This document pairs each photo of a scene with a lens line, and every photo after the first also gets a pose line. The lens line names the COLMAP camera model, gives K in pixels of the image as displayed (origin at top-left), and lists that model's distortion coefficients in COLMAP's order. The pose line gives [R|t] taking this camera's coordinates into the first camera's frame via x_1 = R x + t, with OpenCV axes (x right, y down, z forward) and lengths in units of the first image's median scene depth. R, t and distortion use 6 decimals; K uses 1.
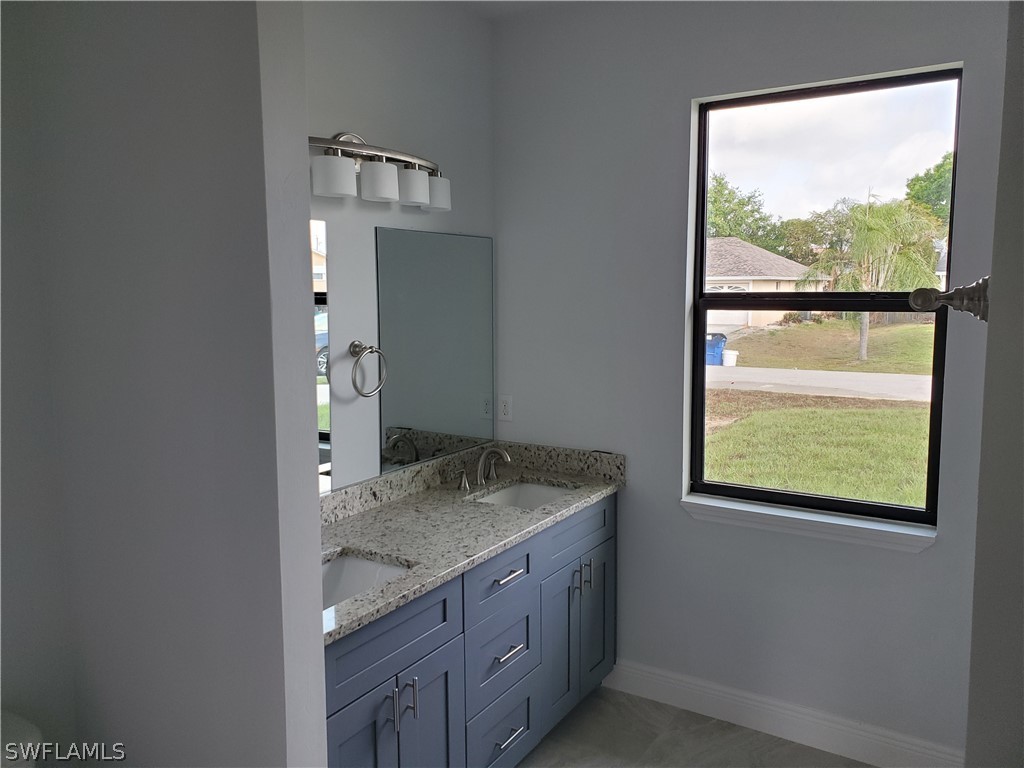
lens RADIAL K [[769.8, 0, 510.9], [0, 769.8, 376.7], [0, 0, 1]] dist [0.021387, -0.009743]
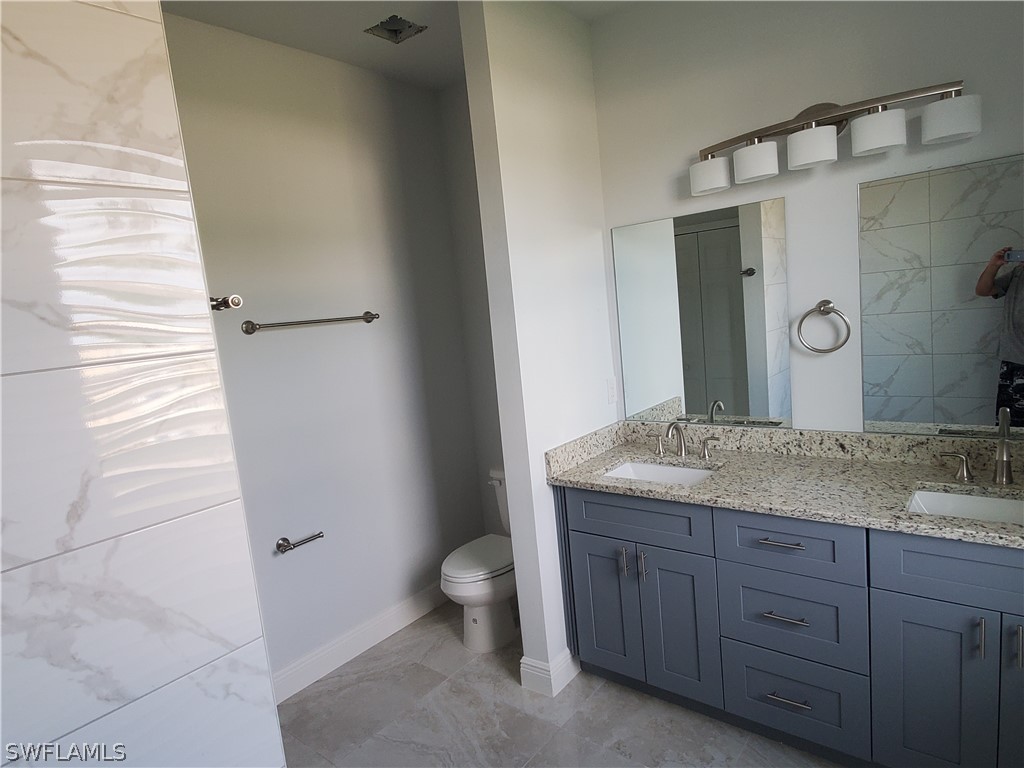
lens RADIAL K [[601.8, 0, 510.3], [0, 601.8, 380.8], [0, 0, 1]] dist [0.003287, -0.002058]
pose [[-0.116620, 0.141560, -0.983036, 0.539911], [-0.012649, 0.989498, 0.143991, -0.038743], [0.993096, 0.029226, -0.113604, 0.517757]]
